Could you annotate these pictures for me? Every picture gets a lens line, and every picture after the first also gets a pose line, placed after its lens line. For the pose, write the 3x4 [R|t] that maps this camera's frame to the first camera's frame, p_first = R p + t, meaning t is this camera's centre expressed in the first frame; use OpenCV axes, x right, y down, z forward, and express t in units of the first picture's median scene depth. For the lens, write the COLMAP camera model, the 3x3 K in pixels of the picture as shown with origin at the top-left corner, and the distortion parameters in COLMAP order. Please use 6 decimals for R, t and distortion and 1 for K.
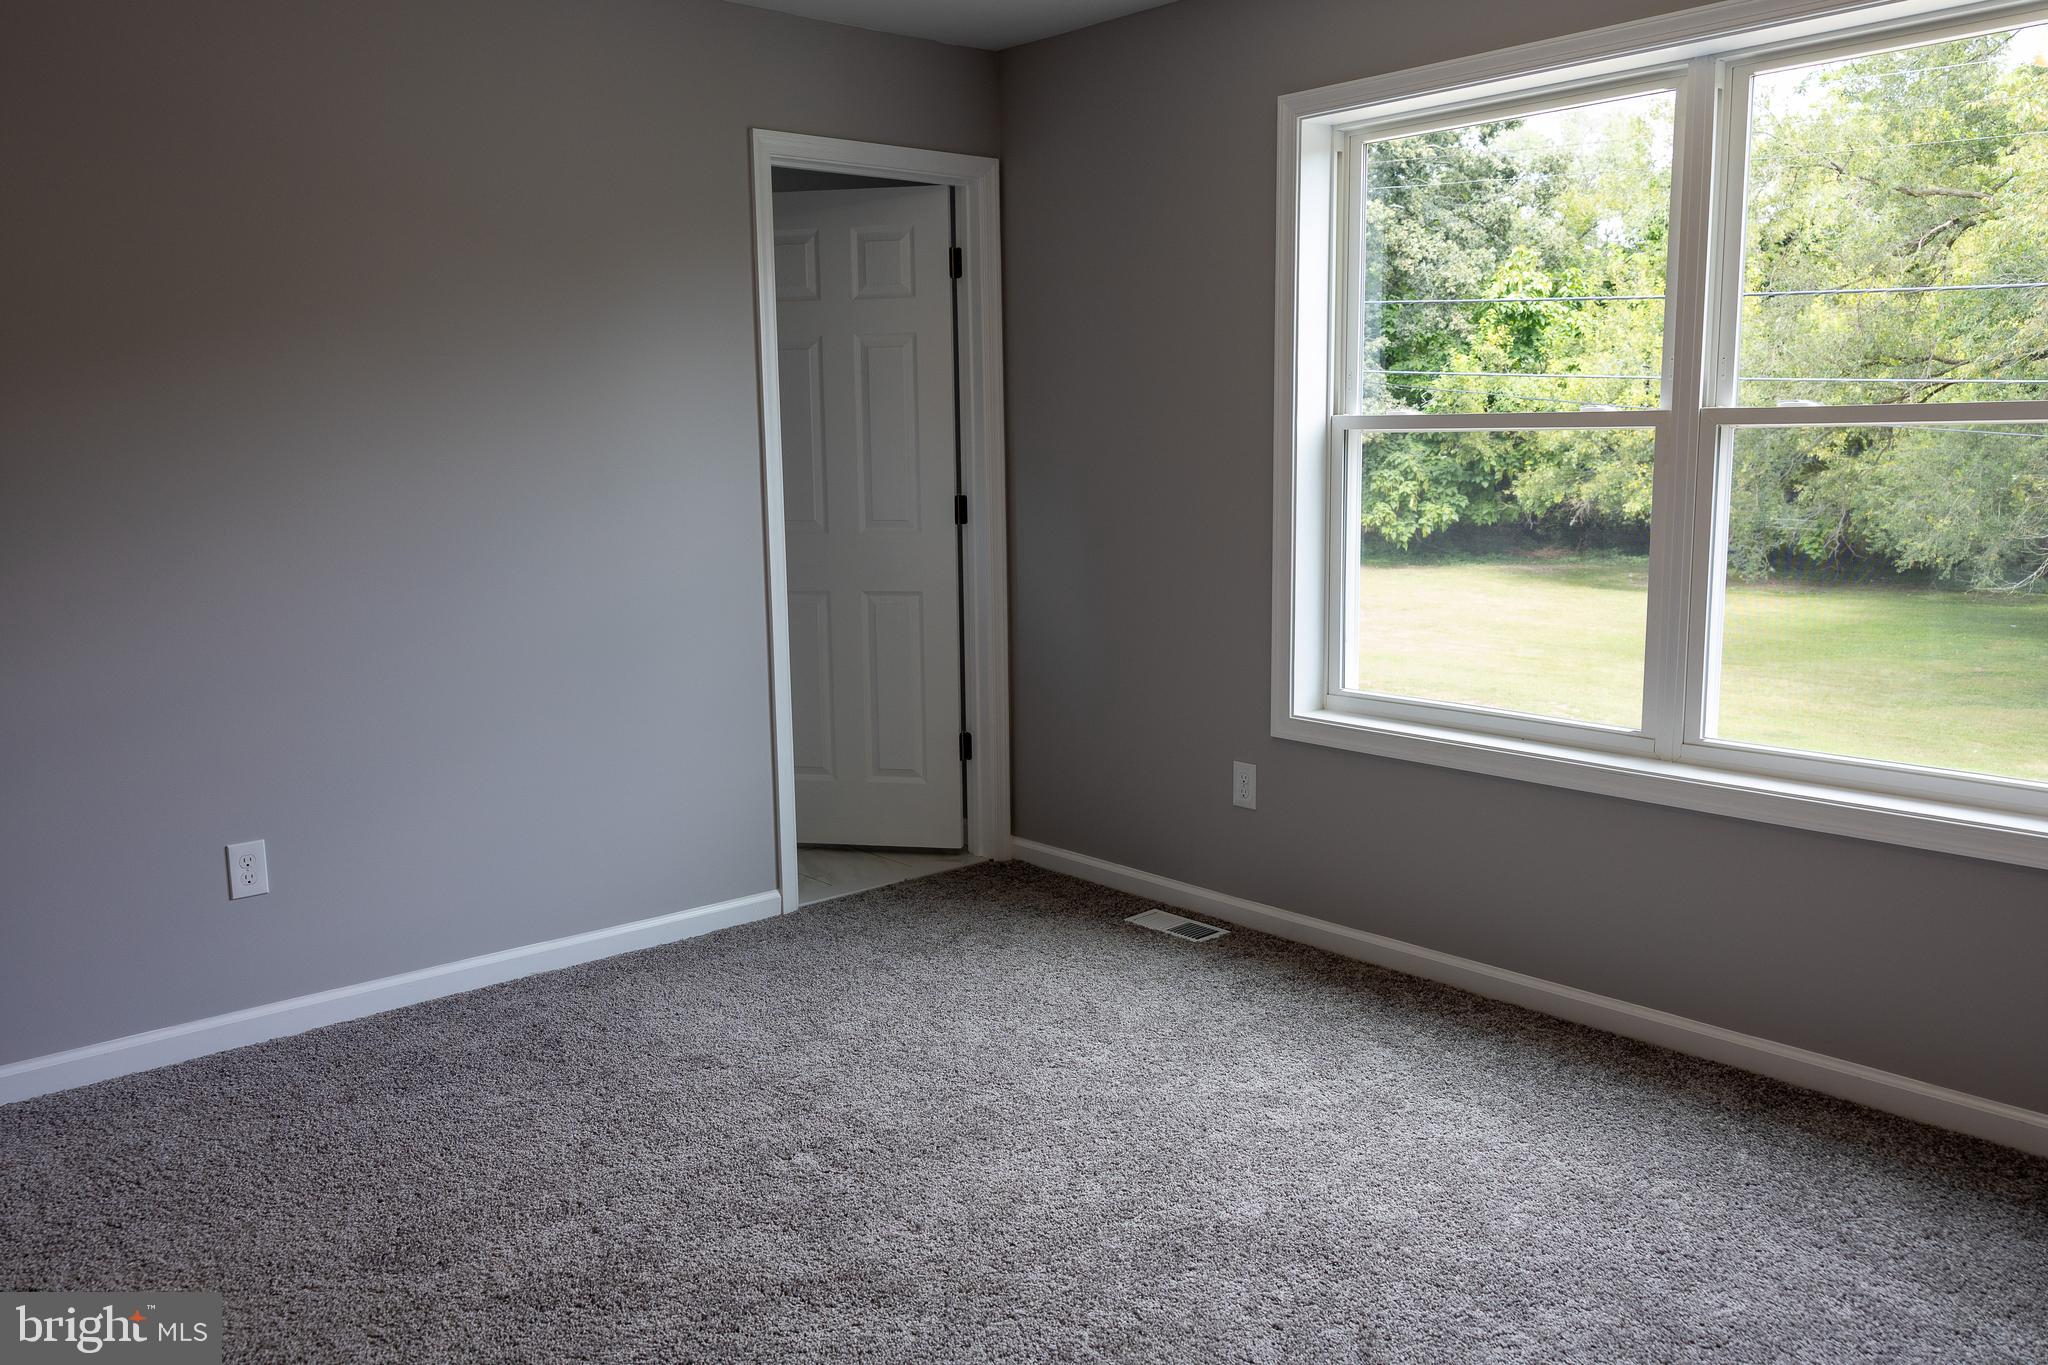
lens RADIAL K [[1608.3, 0, 1024.0], [0, 1608.3, 682.5], [0, 0, 1]] dist [0.004830, 0.000771]
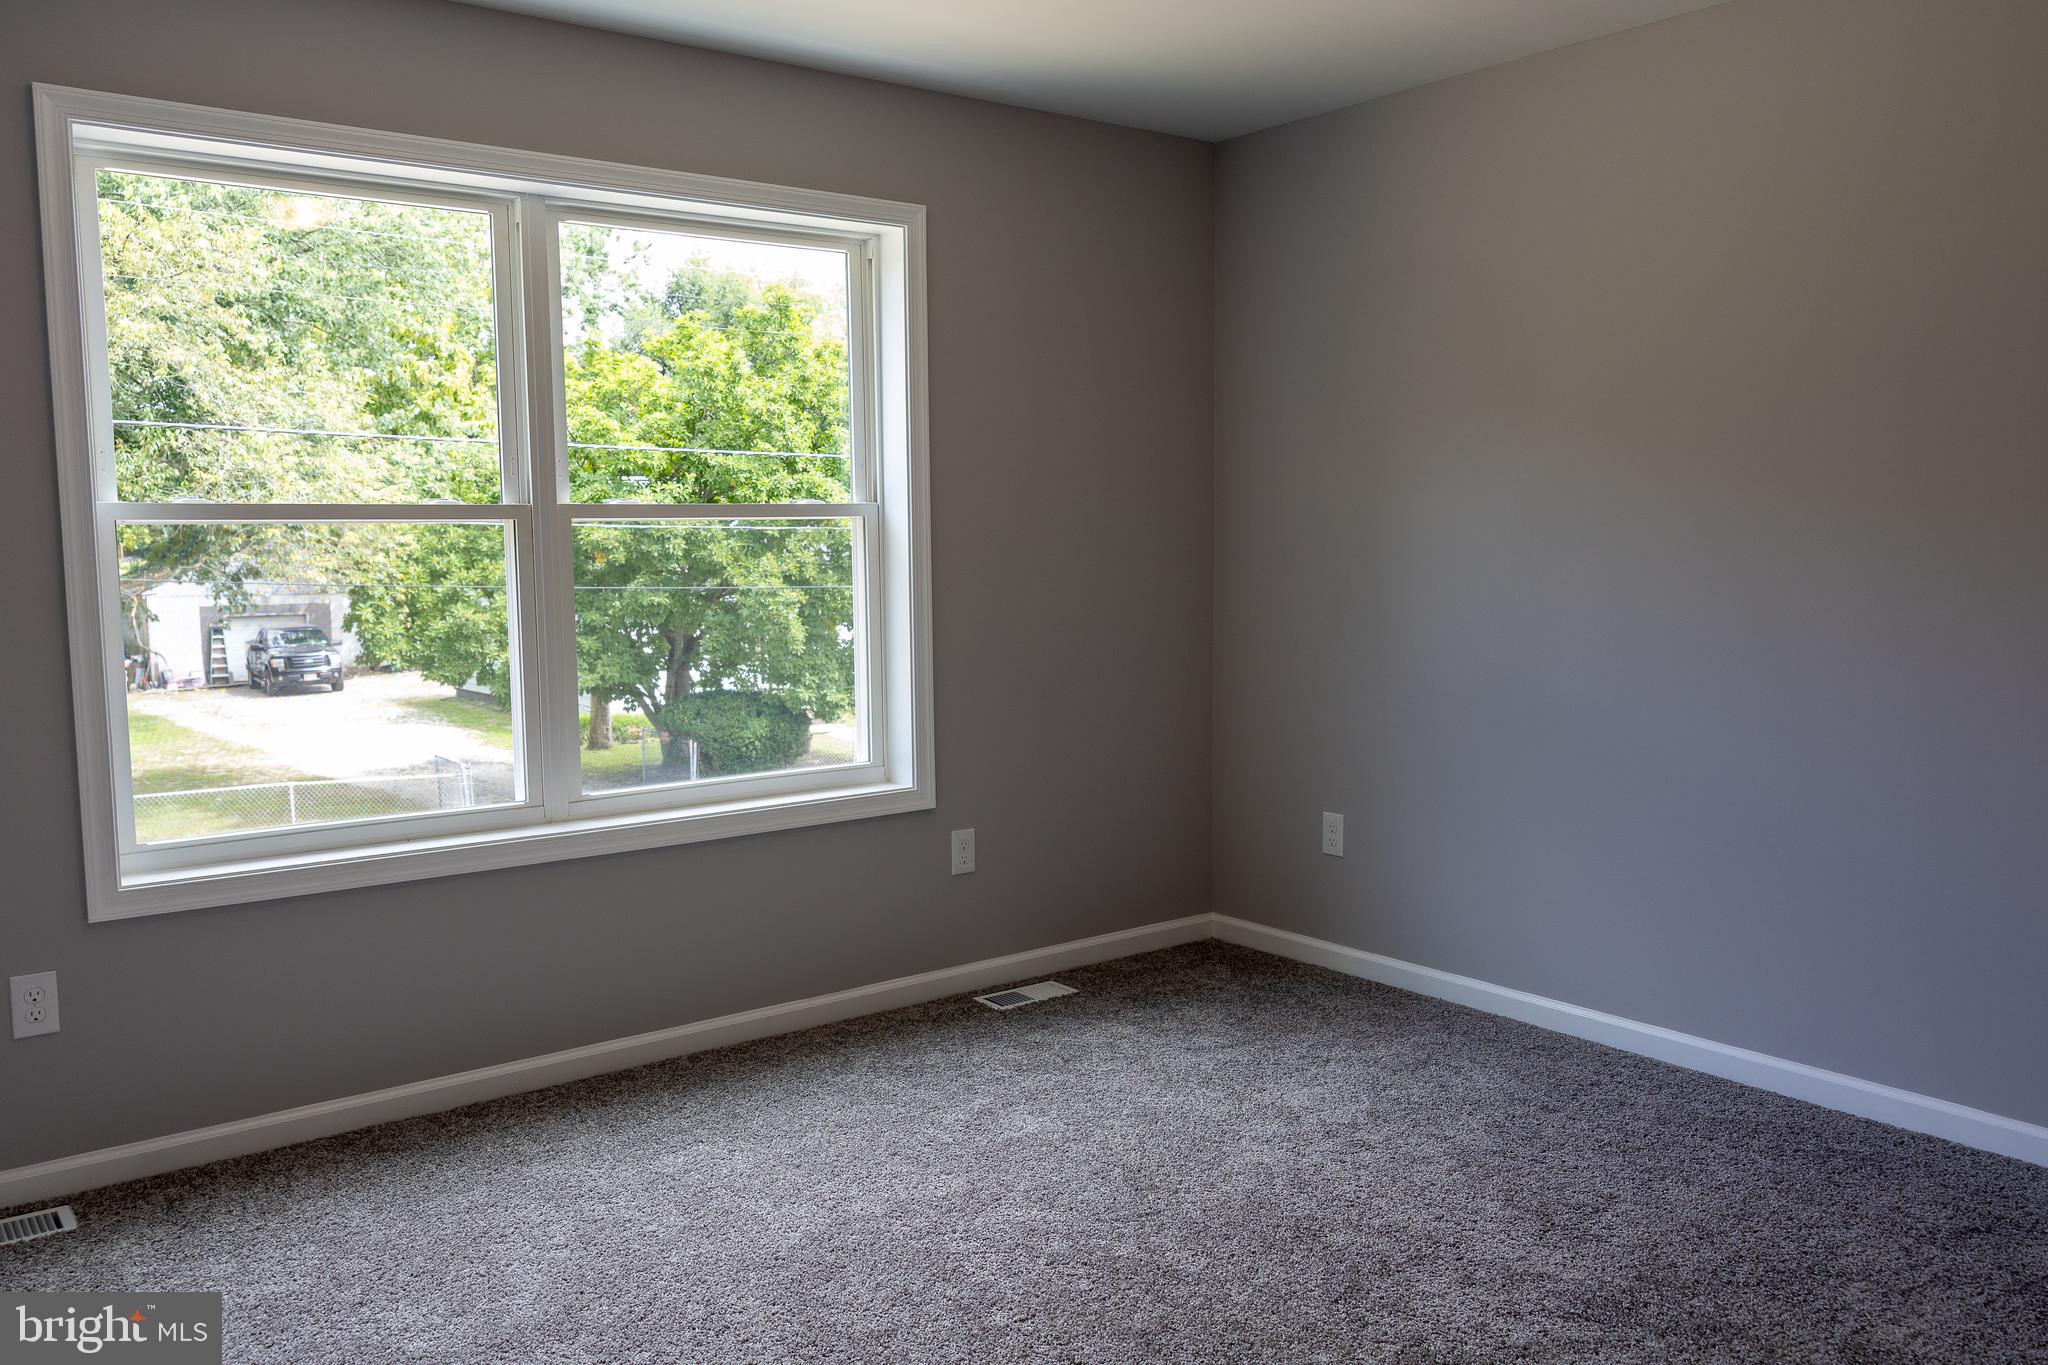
lens RADIAL K [[1608.3, 0, 1024.0], [0, 1608.3, 682.5], [0, 0, 1]] dist [0.004830, 0.000771]
pose [[0.066341, -0.081922, 0.994428, -0.650830], [0.163875, 0.983985, 0.070129, -0.068310], [-0.984248, 0.158310, 0.078703, 0.576062]]
